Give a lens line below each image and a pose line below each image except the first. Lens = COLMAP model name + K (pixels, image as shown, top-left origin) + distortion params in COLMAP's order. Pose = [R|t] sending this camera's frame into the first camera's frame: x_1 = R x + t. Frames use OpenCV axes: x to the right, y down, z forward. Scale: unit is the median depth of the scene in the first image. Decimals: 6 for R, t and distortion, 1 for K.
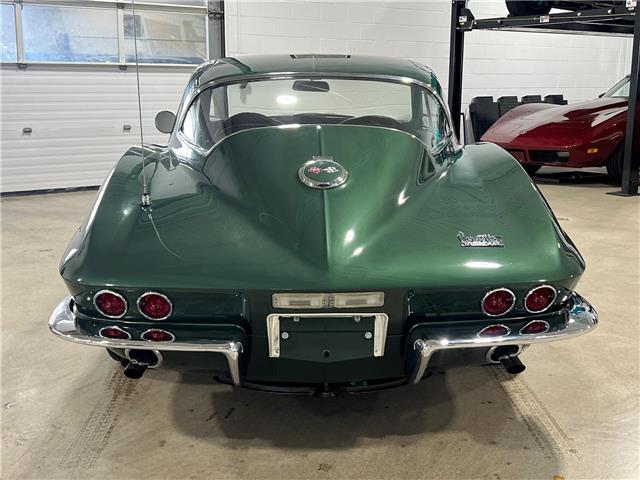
lens RADIAL K [[769.2, 0, 320.0], [0, 769.2, 240.0], [0, 0, 1]] dist [0.010250, -0.034897]
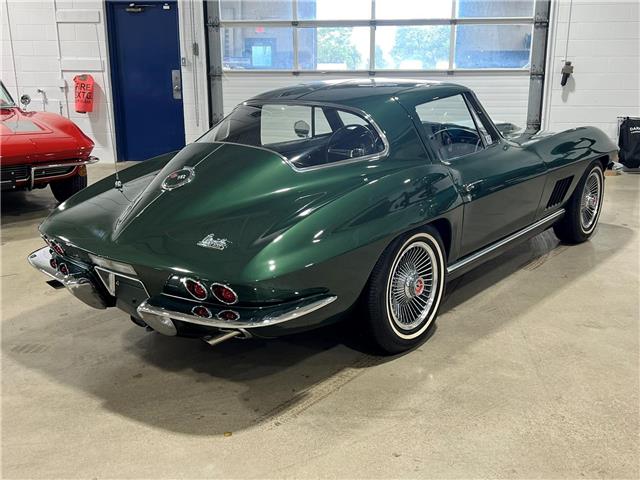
lens RADIAL K [[639.7, 0, 320.0], [0, 639.7, 240.0], [0, 0, 1]] dist [0.015042, 0.009387]
pose [[0.766219, 0.159660, -0.622428, 0.272383], [-0.121732, 0.987166, 0.103365, -0.038580], [0.630943, -0.003431, 0.775821, 0.064005]]
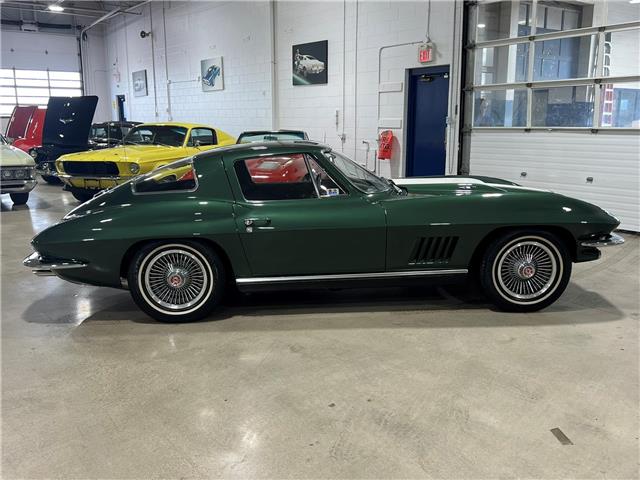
lens RADIAL K [[581.4, 0, 320.0], [0, 581.4, 240.0], [0, 0, 1]] dist [-0.005146, -0.005242]
pose [[0.059741, 0.187488, -0.980449, 0.549093], [-0.194938, 0.965483, 0.172748, -0.114048], [0.978994, 0.180807, 0.094227, 0.435445]]
